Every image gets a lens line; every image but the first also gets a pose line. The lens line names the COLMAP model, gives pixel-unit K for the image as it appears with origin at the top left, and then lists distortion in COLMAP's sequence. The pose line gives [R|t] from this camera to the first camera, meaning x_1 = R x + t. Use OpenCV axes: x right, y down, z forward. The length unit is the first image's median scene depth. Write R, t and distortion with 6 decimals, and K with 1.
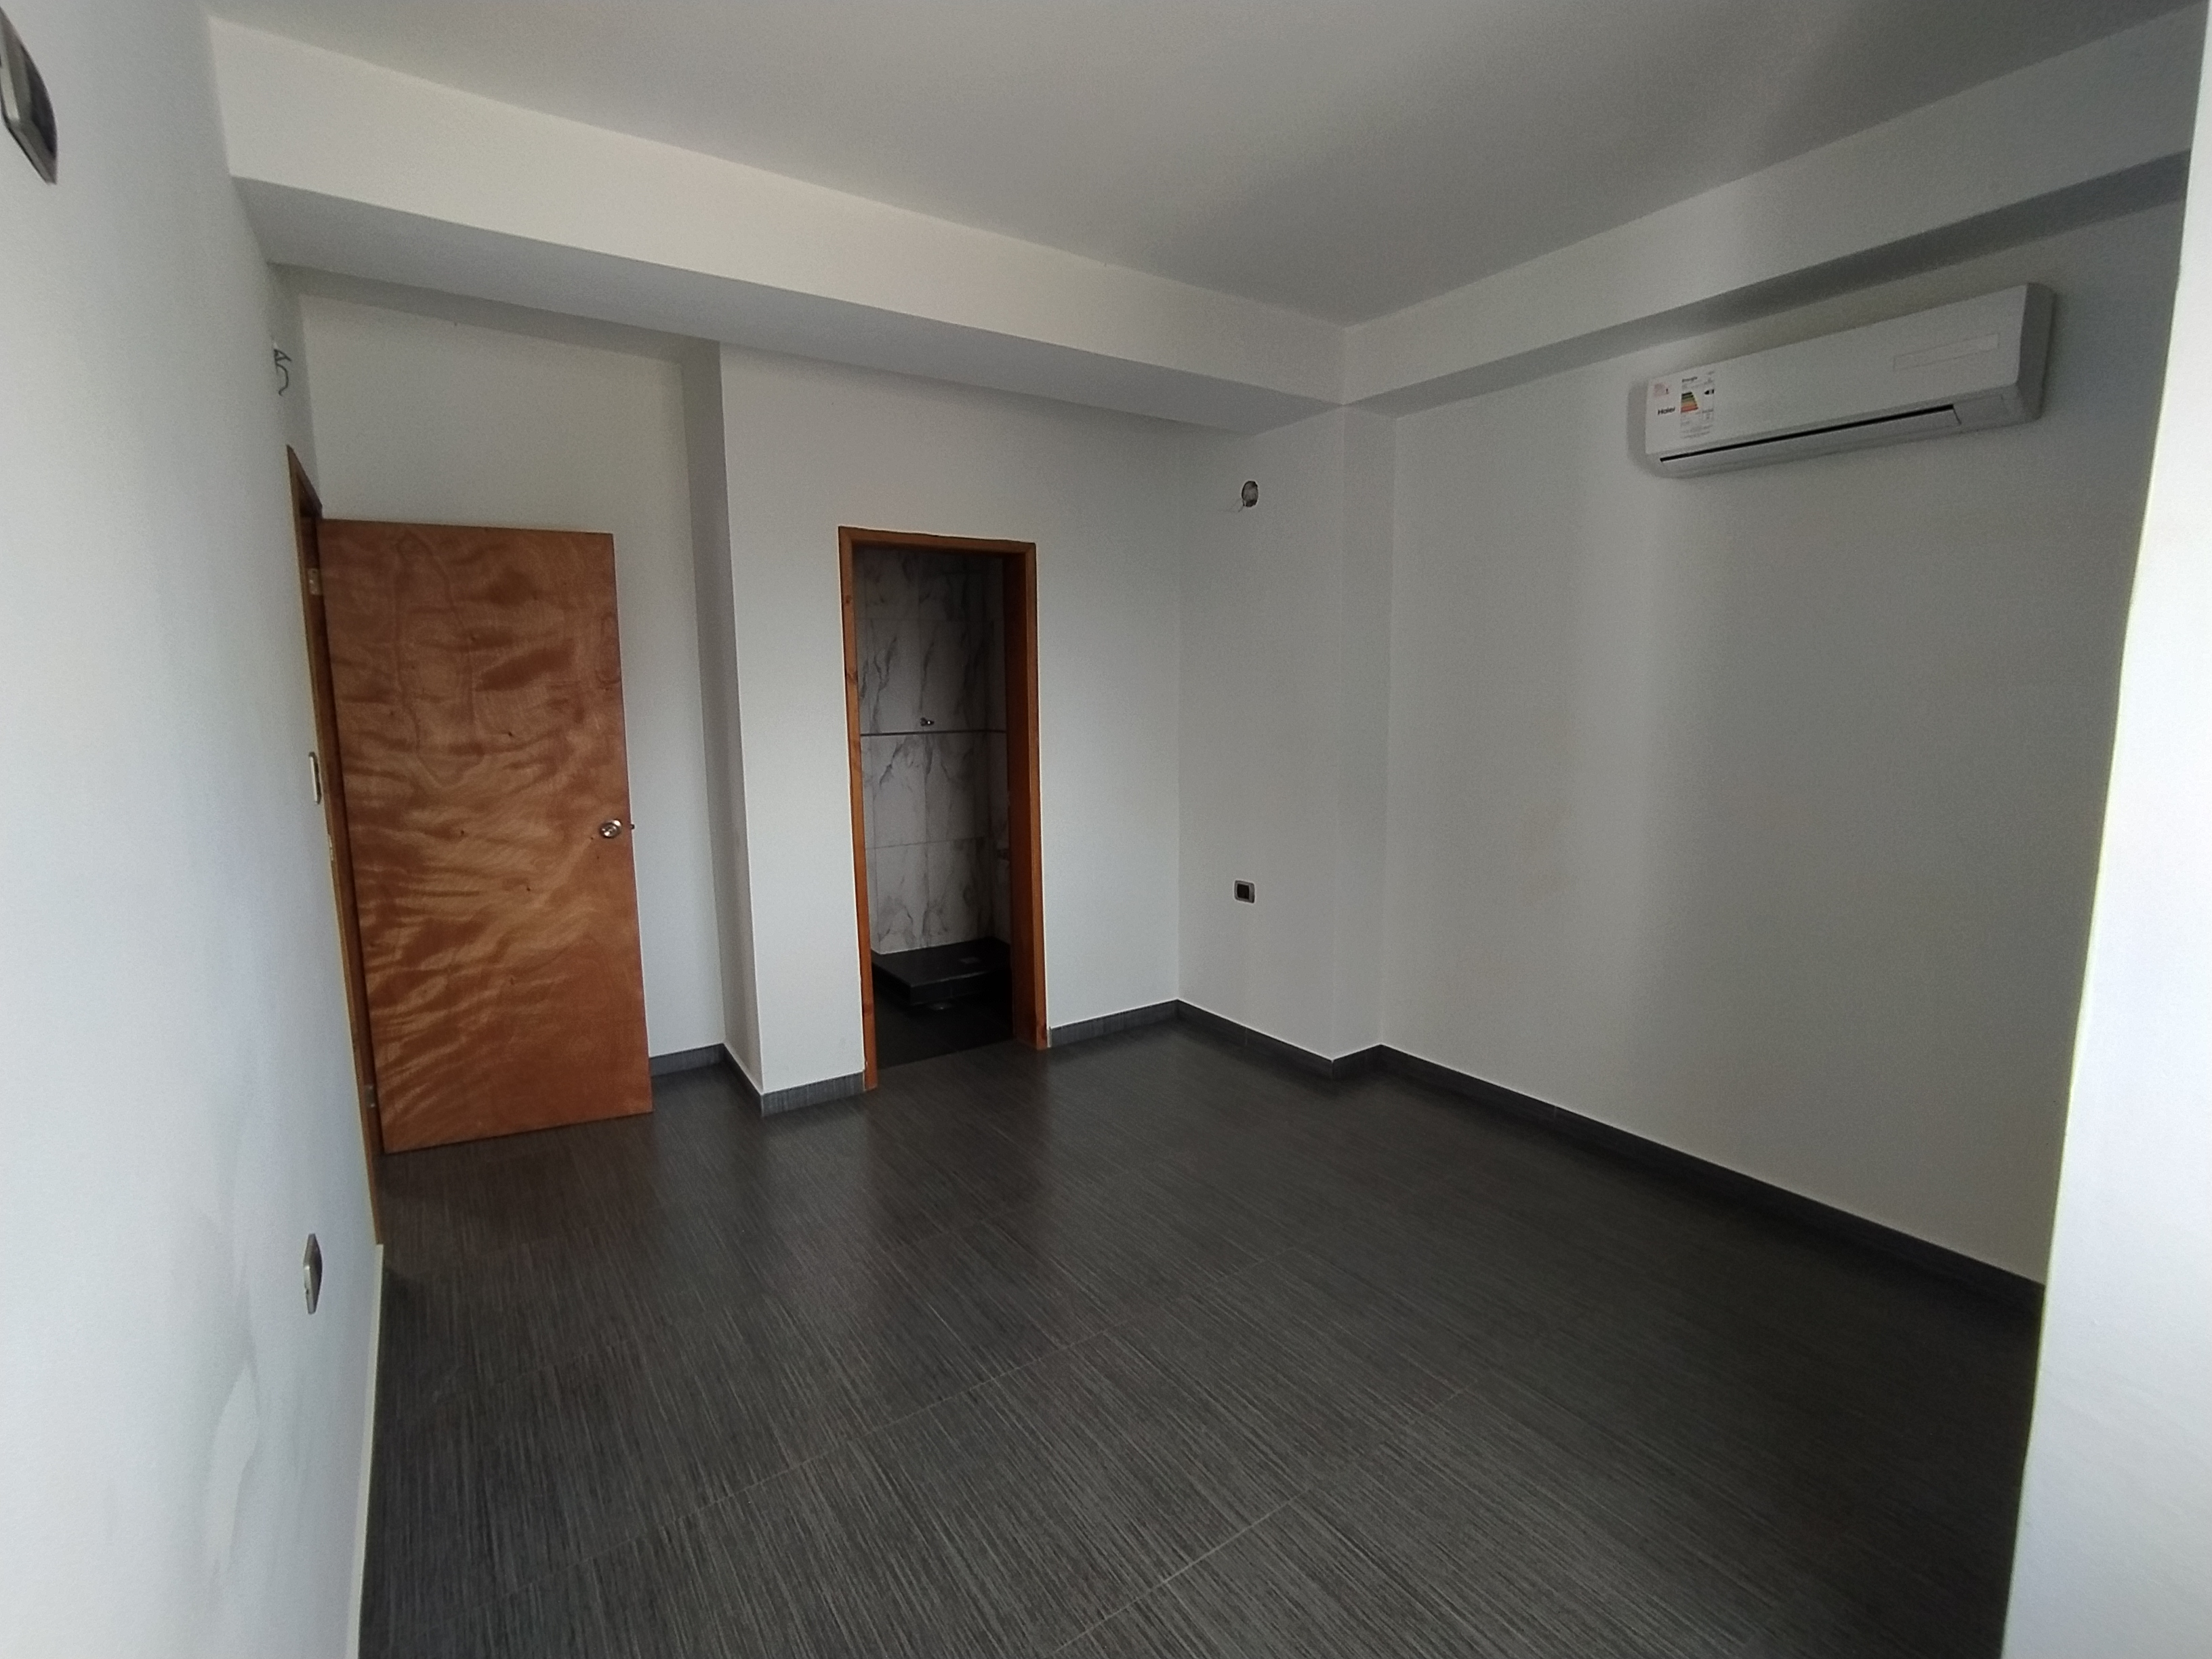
lens RADIAL K [[1011.8, 0, 1108.5], [0, 1011.8, 834.3], [0, 0, 1]] dist [-0.007726, -0.001325]
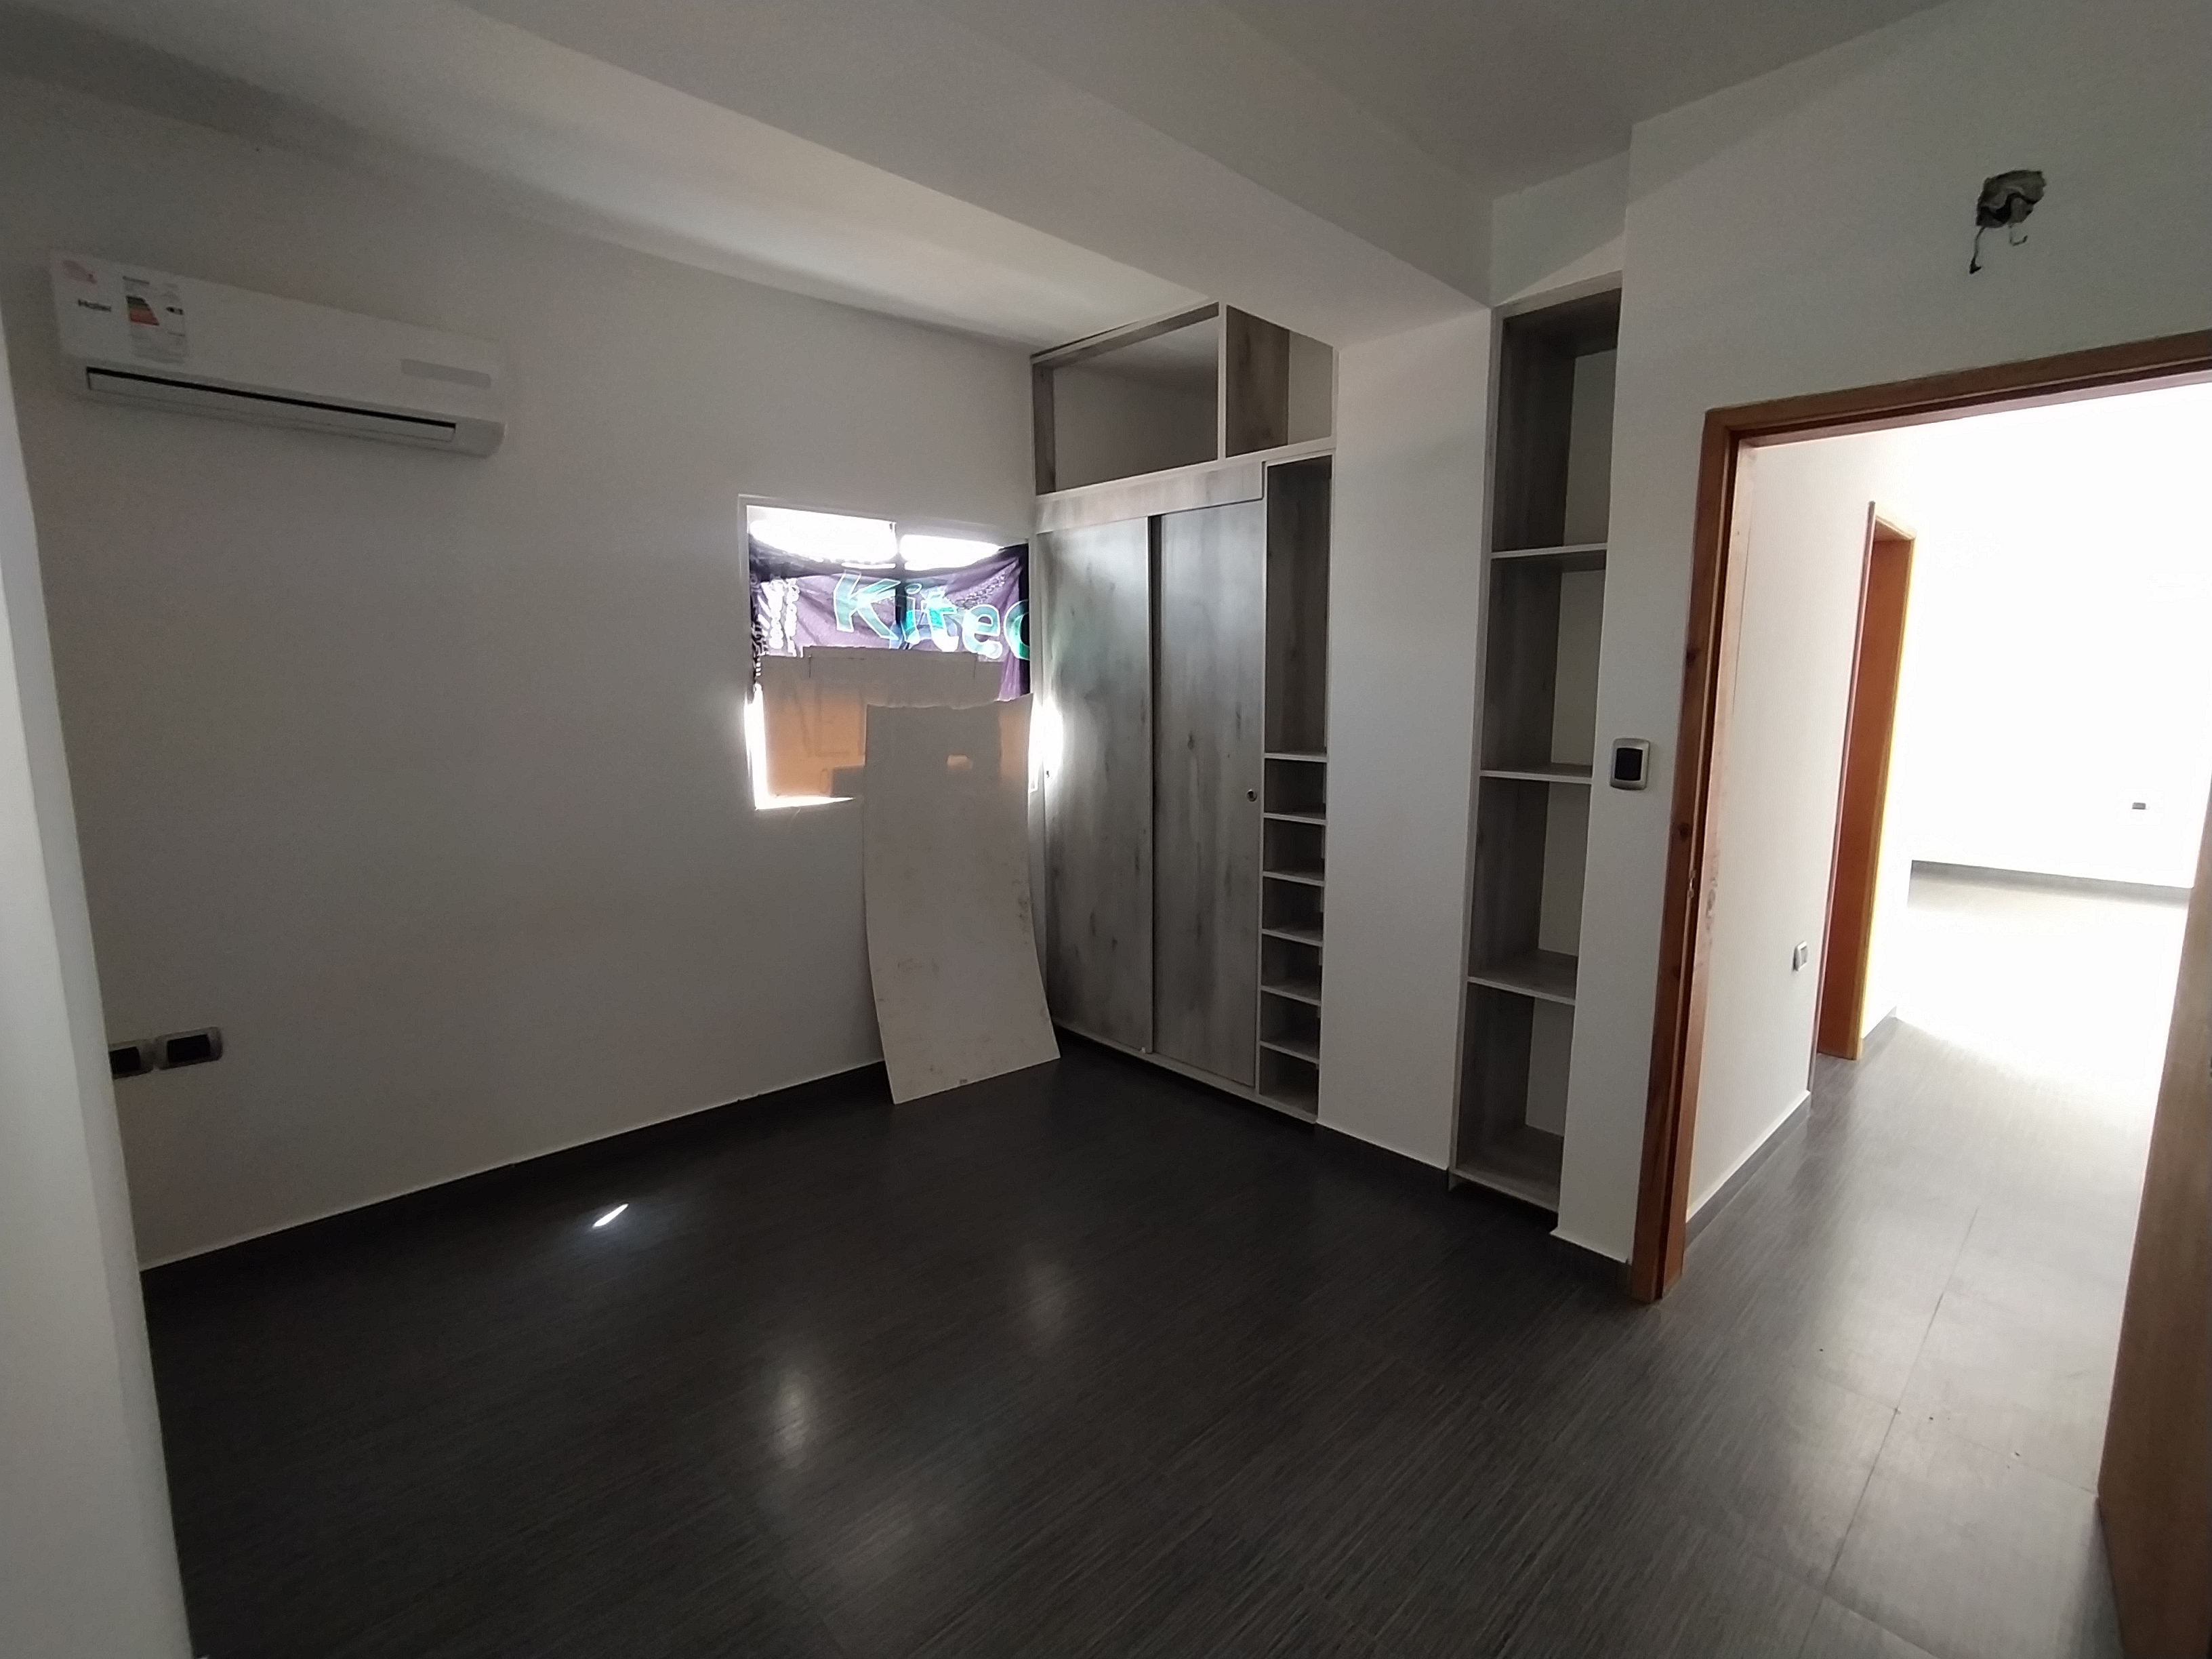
lens RADIAL K [[1011.8, 0, 1105.9], [0, 1011.8, 832.7], [0, 0, 1]] dist [-0.007726, -0.001325]
pose [[-0.162299, -0.130342, 0.978095, -0.316643], [0.149166, 0.976605, 0.154895, -0.061018], [-0.975402, 0.171037, -0.139059, 0.477904]]
